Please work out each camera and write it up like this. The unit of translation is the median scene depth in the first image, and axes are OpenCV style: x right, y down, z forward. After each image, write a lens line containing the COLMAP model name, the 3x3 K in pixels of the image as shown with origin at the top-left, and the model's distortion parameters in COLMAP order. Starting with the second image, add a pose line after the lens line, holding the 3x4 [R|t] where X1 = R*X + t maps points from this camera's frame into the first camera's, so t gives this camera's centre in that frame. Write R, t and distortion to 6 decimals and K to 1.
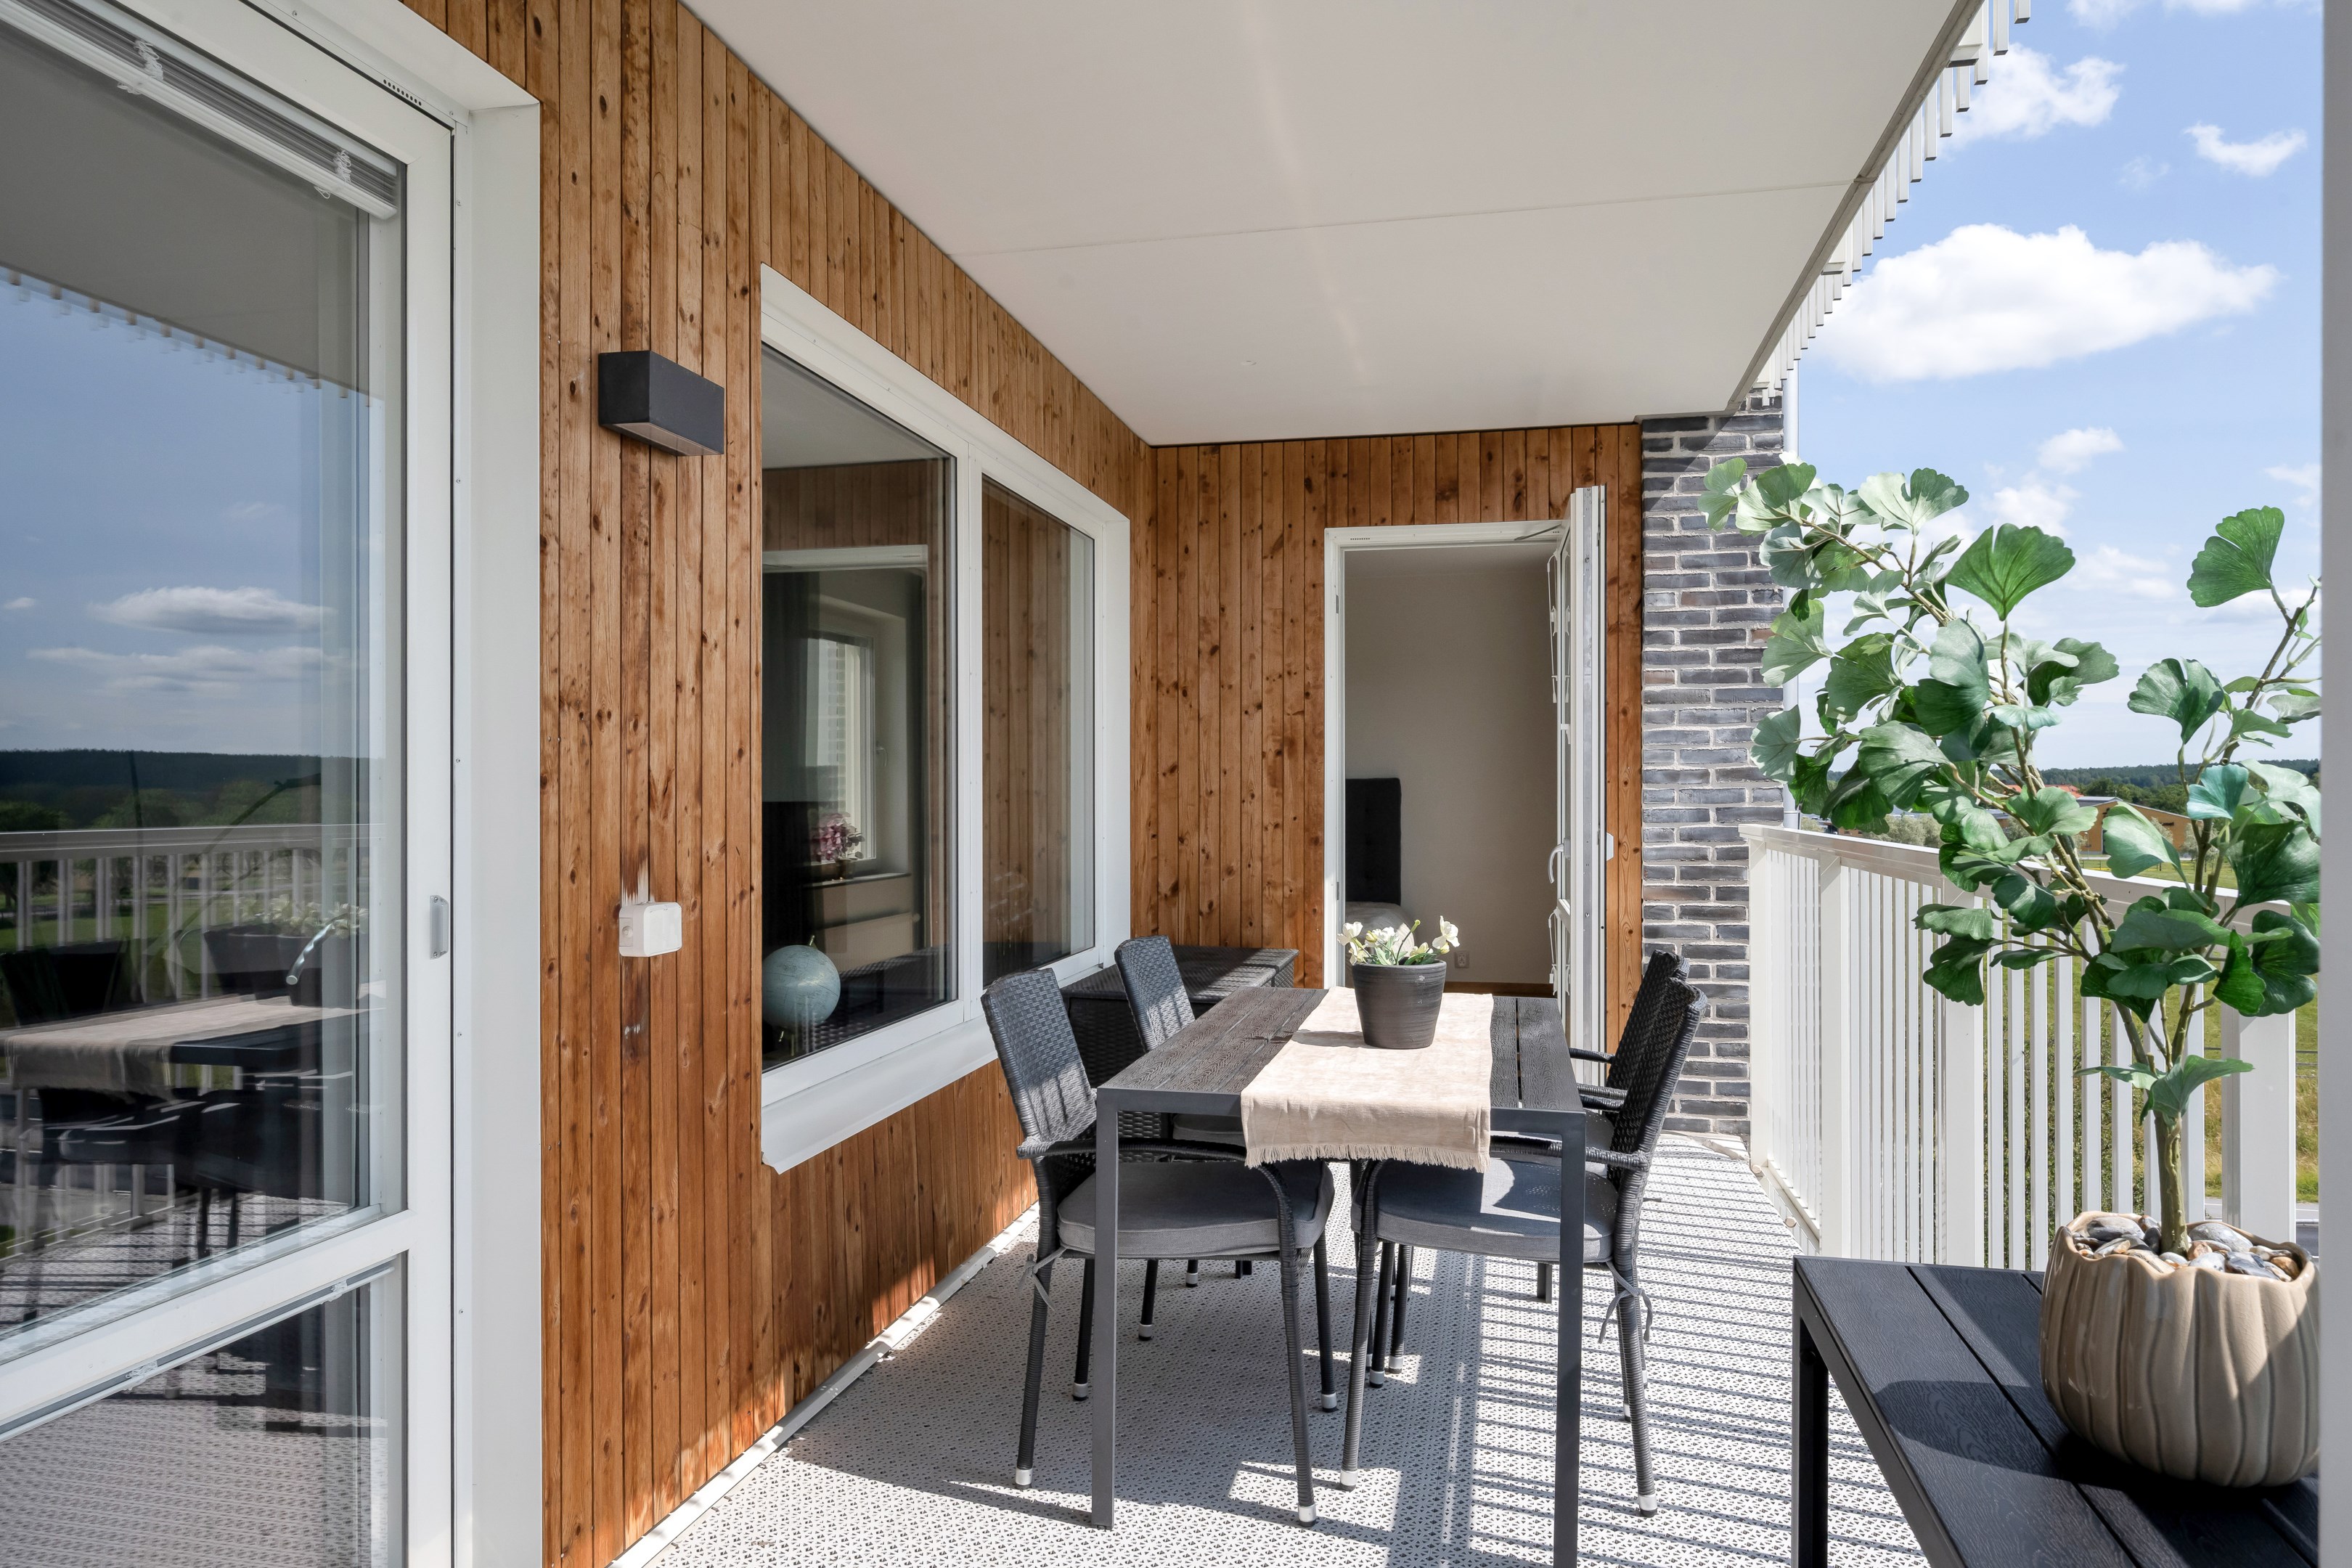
lens RADIAL K [[1476.3, 0, 1182.7], [0, 1476.3, 791.3], [0, 0, 1]] dist [0.009473, -0.000408]
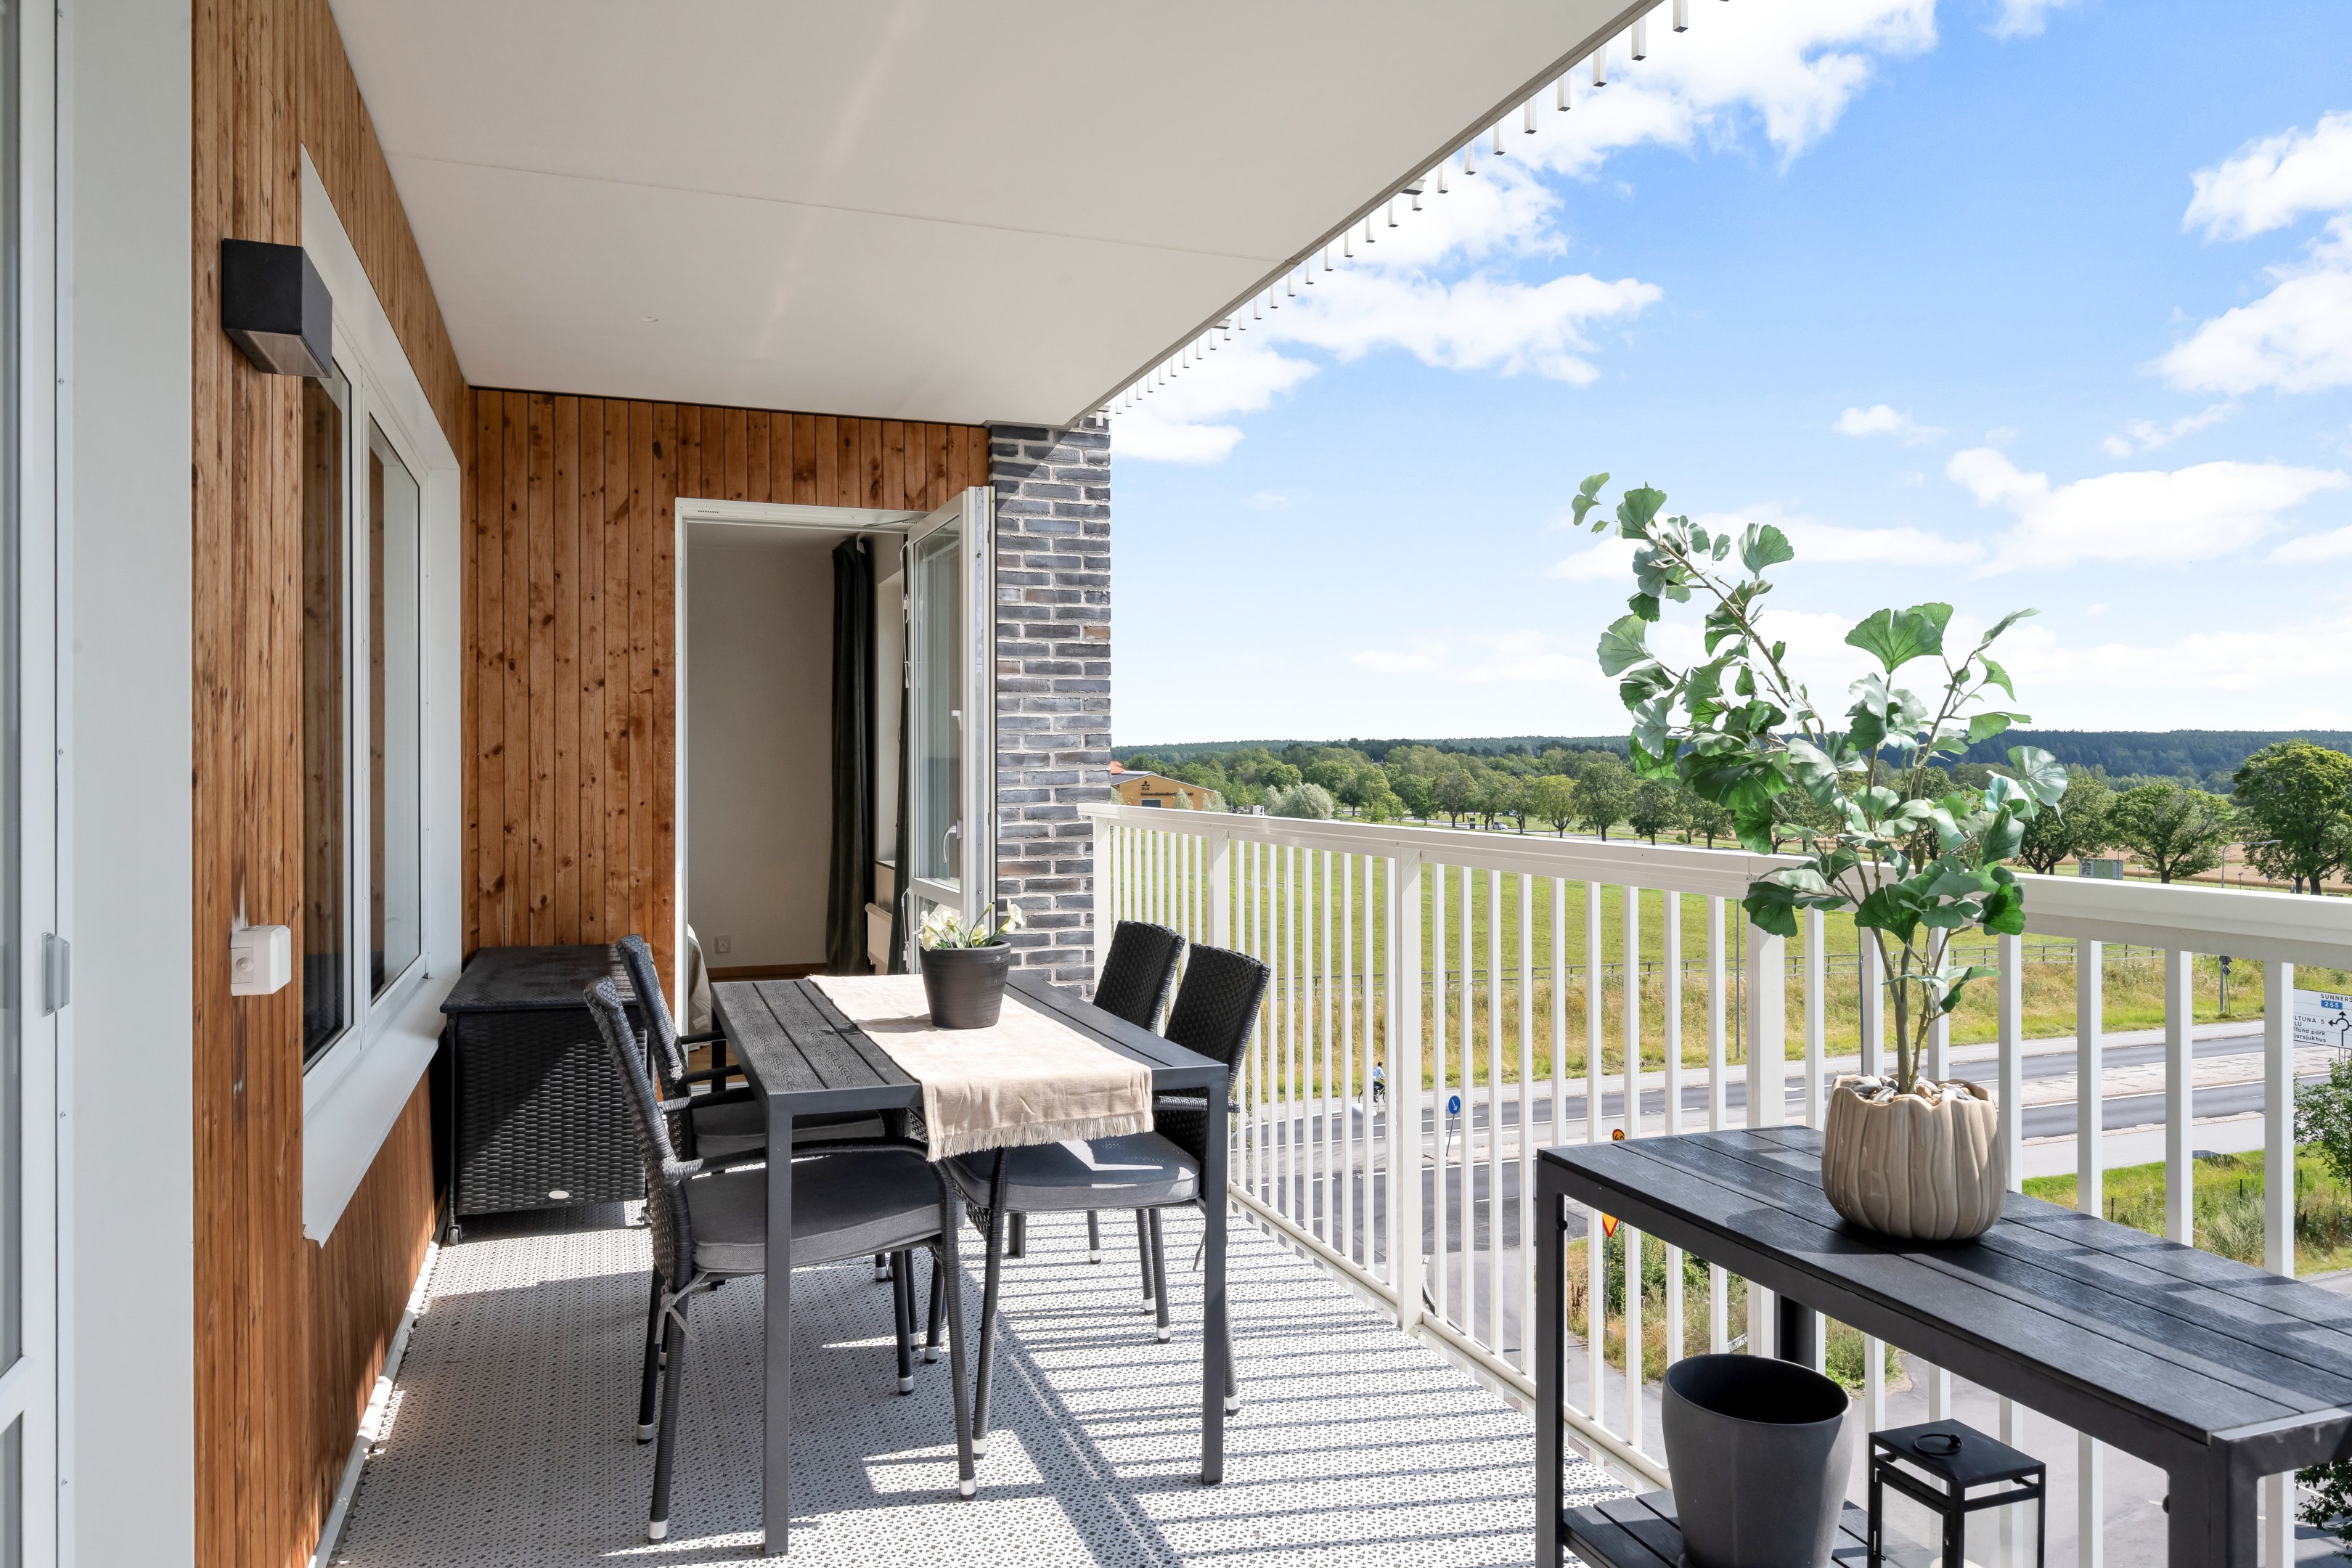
lens RADIAL K [[1476.3, 0, 1194.7], [0, 1476.3, 766.4], [0, 0, 1]] dist [0.009473, -0.000408]
pose [[0.853985, -0.000837, 0.520297, -0.118255], [0.001802, 0.999997, -0.001349, -0.003464], [-0.520294, 0.002089, 0.853984, 0.015647]]
